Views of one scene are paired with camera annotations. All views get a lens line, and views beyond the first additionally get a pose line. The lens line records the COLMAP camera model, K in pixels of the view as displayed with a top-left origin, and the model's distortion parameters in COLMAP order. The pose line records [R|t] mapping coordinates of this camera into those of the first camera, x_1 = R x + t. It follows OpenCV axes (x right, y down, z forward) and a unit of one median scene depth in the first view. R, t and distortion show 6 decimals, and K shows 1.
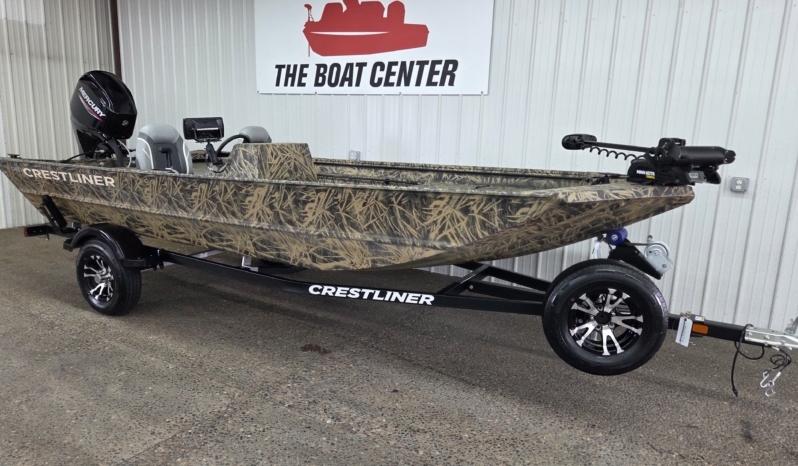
lens RADIAL K [[542.0, 0, 409.0], [0, 542.0, 230.9], [0, 0, 1]] dist [0.088899, -0.089000]
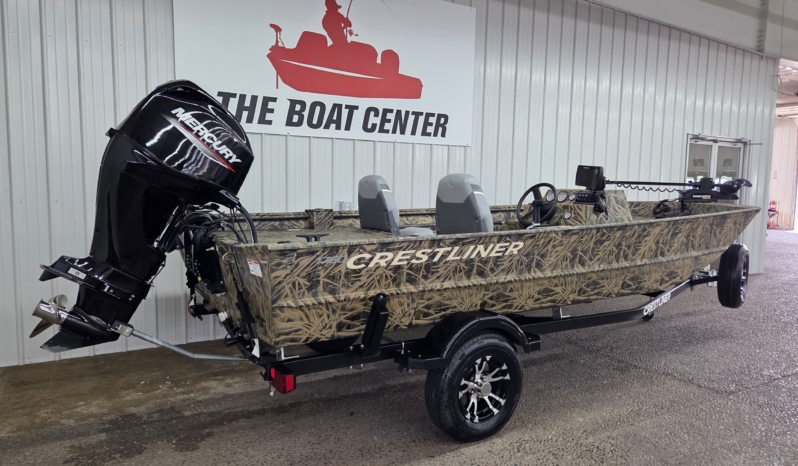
lens RADIAL K [[542.0, 0, 409.0], [0, 542.0, 230.9], [0, 0, 1]] dist [0.088899, -0.089000]
pose [[0.472186, -0.100566, 0.875744, -0.867012], [0.172592, 0.984790, 0.020030, -0.104501], [-0.864438, 0.141688, 0.482361, 0.514351]]
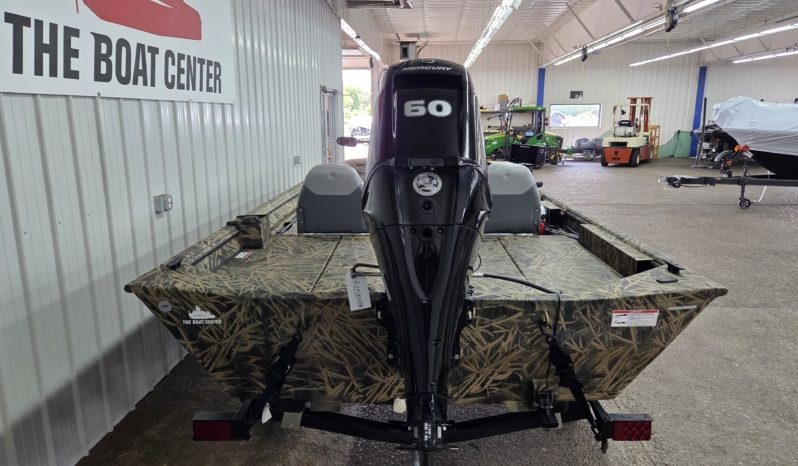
lens RADIAL K [[542.0, 0, 409.0], [0, 542.0, 230.9], [0, 0, 1]] dist [0.088899, -0.089000]
pose [[-0.483515, -0.220175, 0.847193, -0.778628], [0.148437, 0.933208, 0.327246, -0.279278], [-0.862658, 0.283983, -0.418538, 1.078228]]
